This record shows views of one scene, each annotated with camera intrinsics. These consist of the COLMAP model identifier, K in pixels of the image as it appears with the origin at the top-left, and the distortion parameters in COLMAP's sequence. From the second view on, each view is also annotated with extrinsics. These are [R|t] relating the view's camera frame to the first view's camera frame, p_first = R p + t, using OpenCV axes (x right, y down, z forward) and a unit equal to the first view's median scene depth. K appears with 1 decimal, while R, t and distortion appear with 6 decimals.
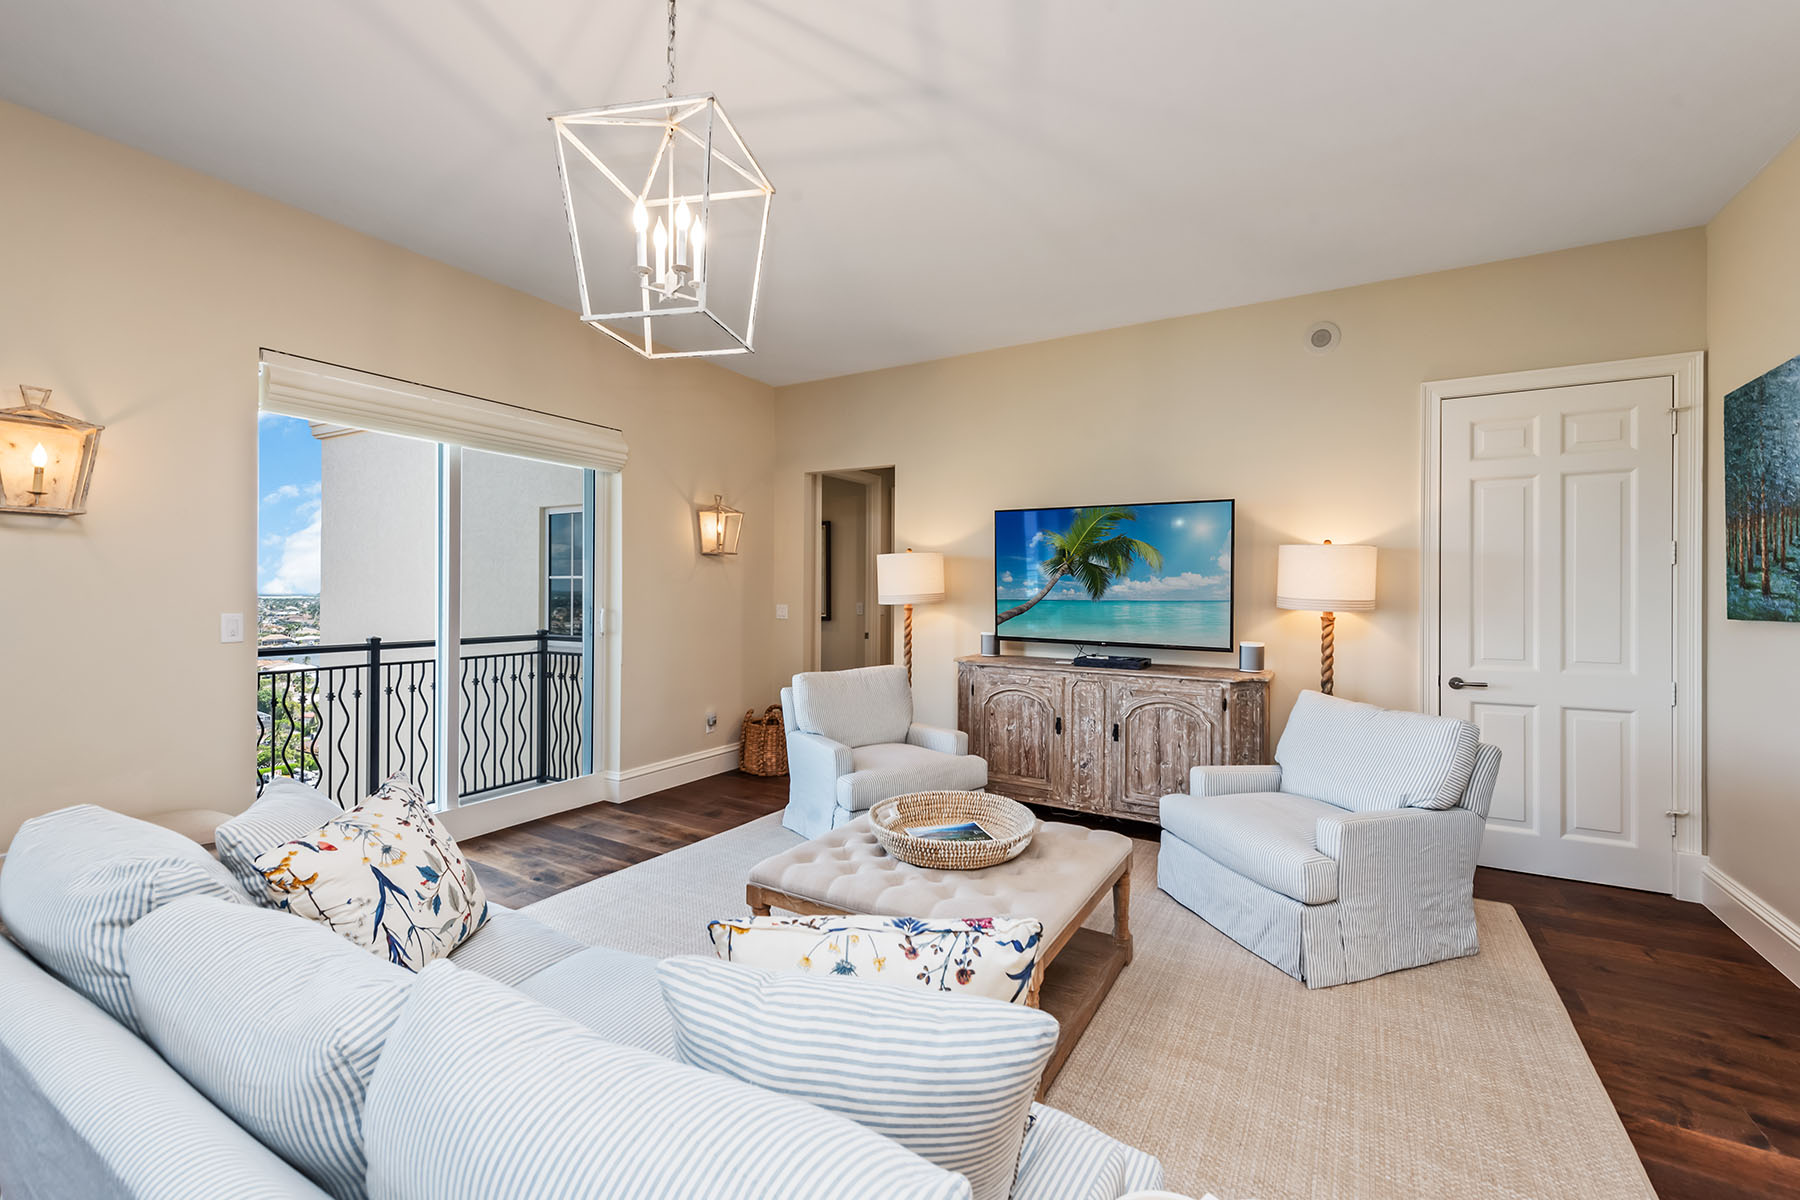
lens RADIAL K [[755.9, 0, 900.0], [0, 755.9, 600.0], [0, 0, 1]] dist [-0.017903, -0.000010]
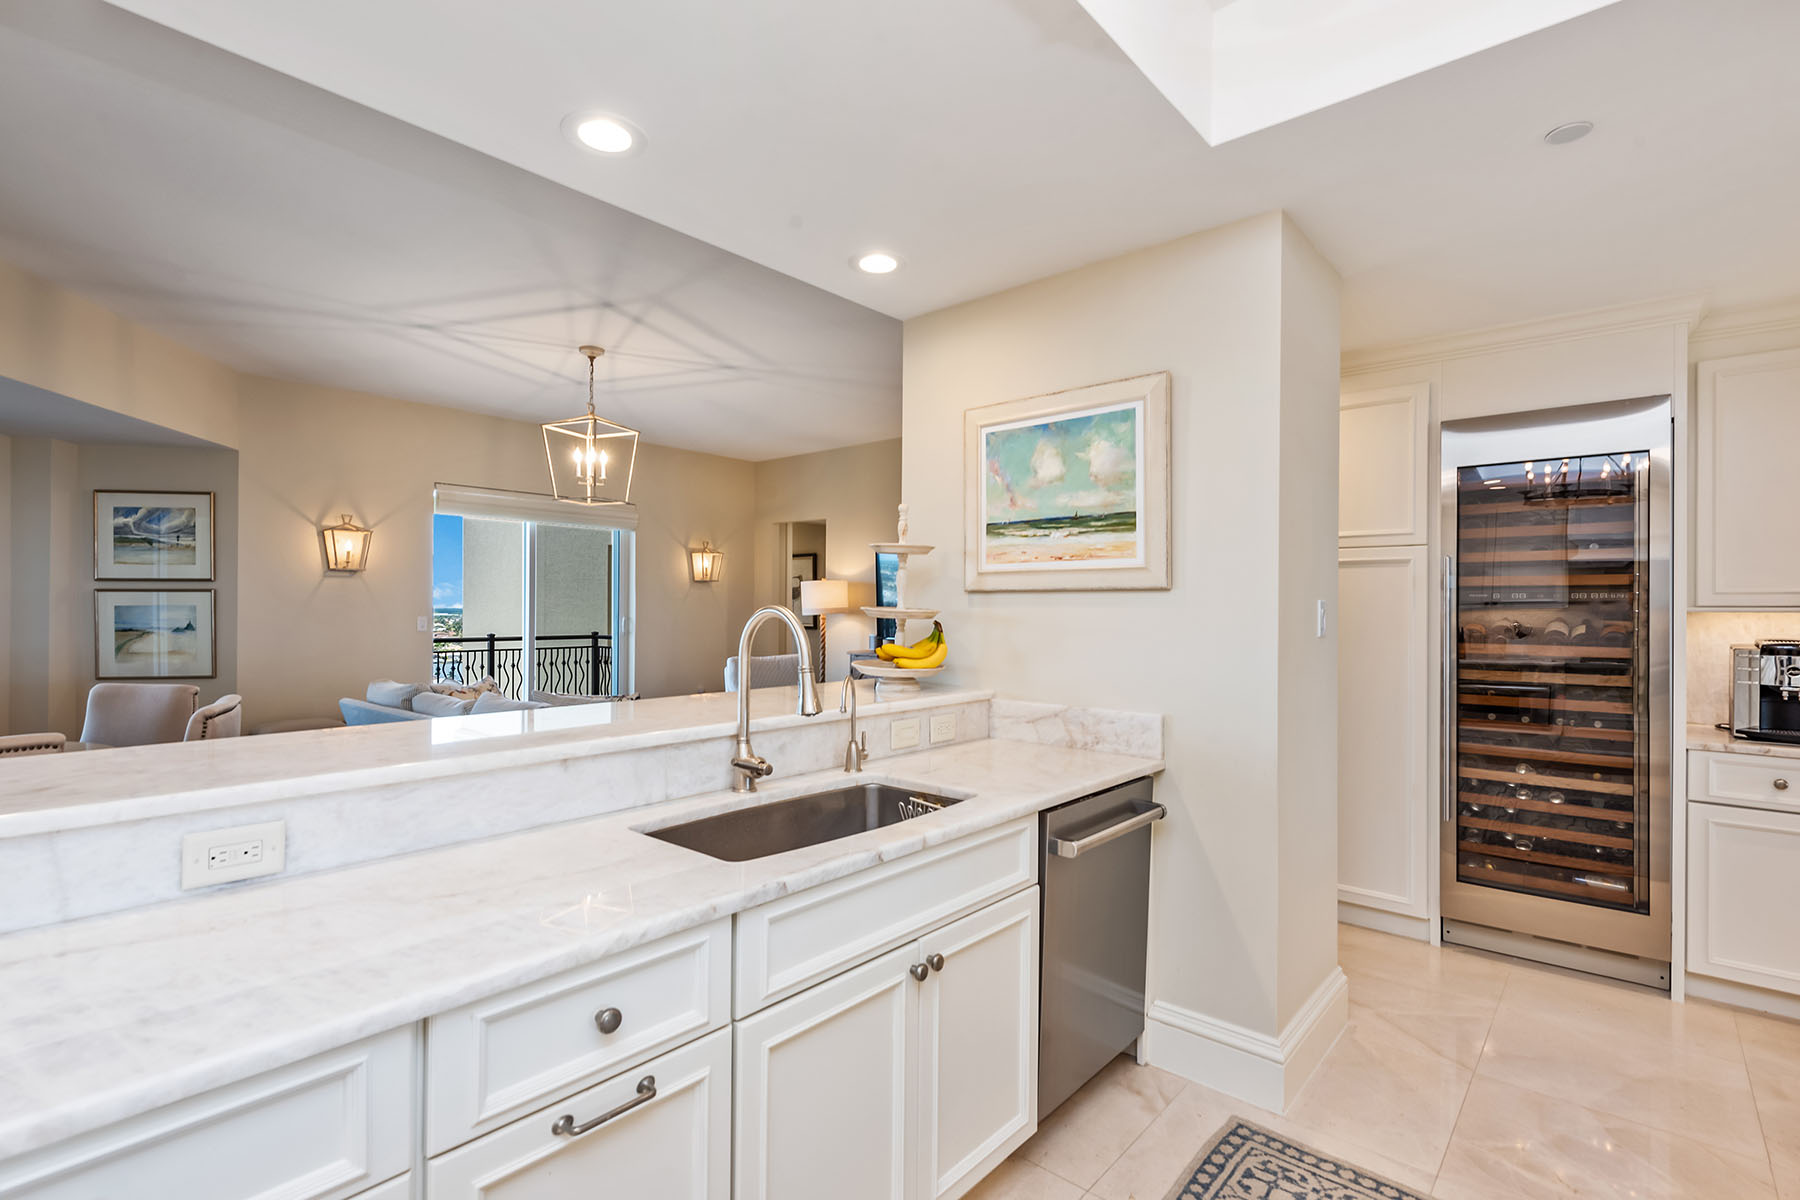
lens RADIAL K [[854.0, 0, 900.0], [0, 854.0, 600.0], [0, 0, 1]] dist [0.000027, 0.000012]
pose [[0.982363, -0.002678, -0.186964, 0.556641], [-0.001064, 0.999801, -0.019911, 0.011153], [0.186981, 0.019758, 0.982165, -0.712114]]
